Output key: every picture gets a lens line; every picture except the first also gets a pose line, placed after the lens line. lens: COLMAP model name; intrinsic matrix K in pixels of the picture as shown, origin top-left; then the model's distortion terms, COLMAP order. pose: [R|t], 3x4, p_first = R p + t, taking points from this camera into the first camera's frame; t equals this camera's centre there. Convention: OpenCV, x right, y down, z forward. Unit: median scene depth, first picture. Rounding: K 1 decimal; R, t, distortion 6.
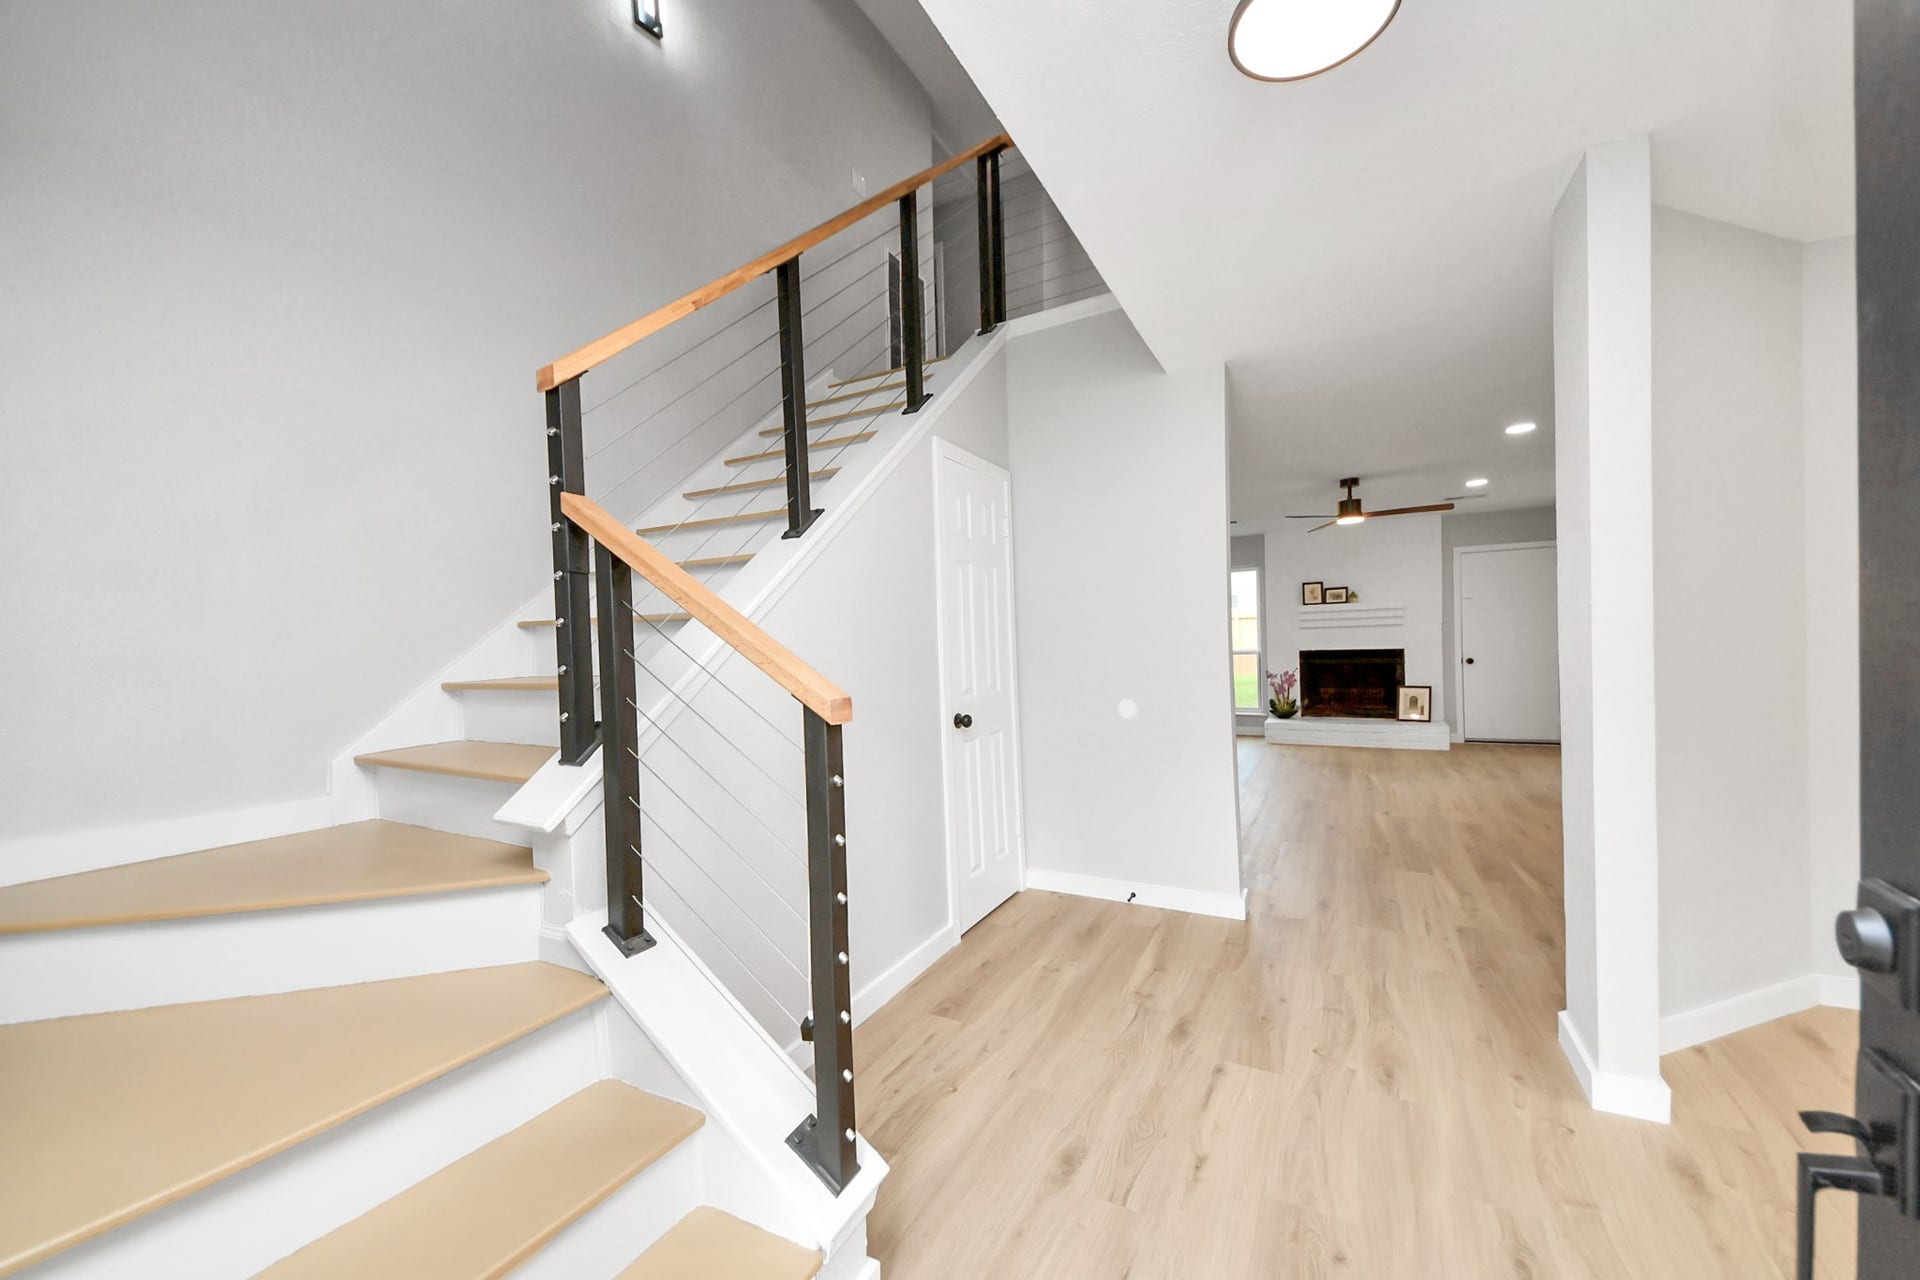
lens RADIAL K [[706.9, 0, 959.7], [0, 706.9, 652.6], [0, 0, 1]] dist [-0.000244, -0.000050]
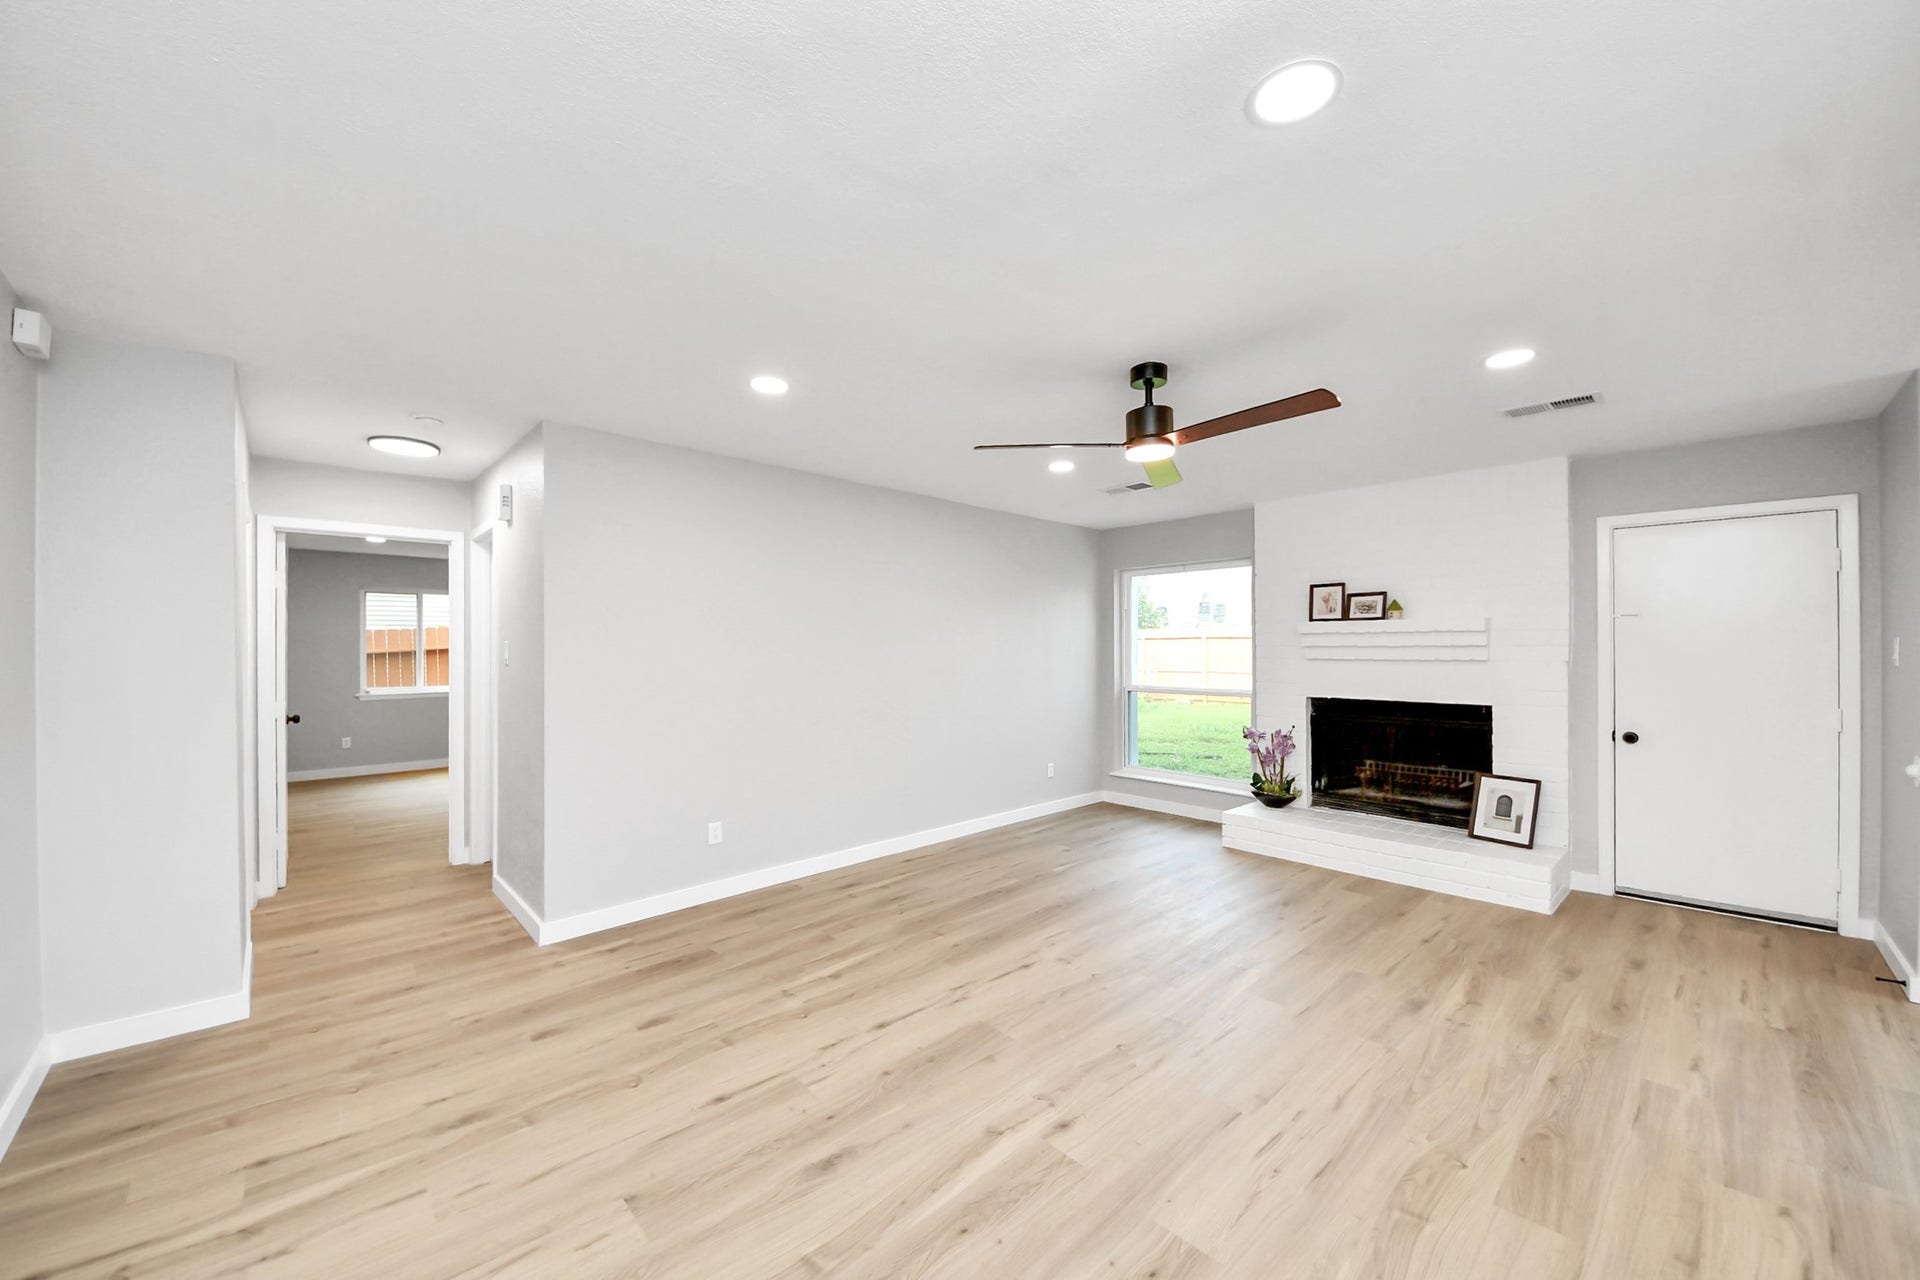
lens RADIAL K [[711.1, 0, 960.0], [0, 711.1, 640.0], [0, 0, 1]] dist [-0.000454, -0.000104]
pose [[0.951561, 0.030521, -0.305940, 0.397704], [-0.036841, 0.999210, -0.014903, -0.032257], [0.305244, 0.025452, 0.951934, 0.343897]]
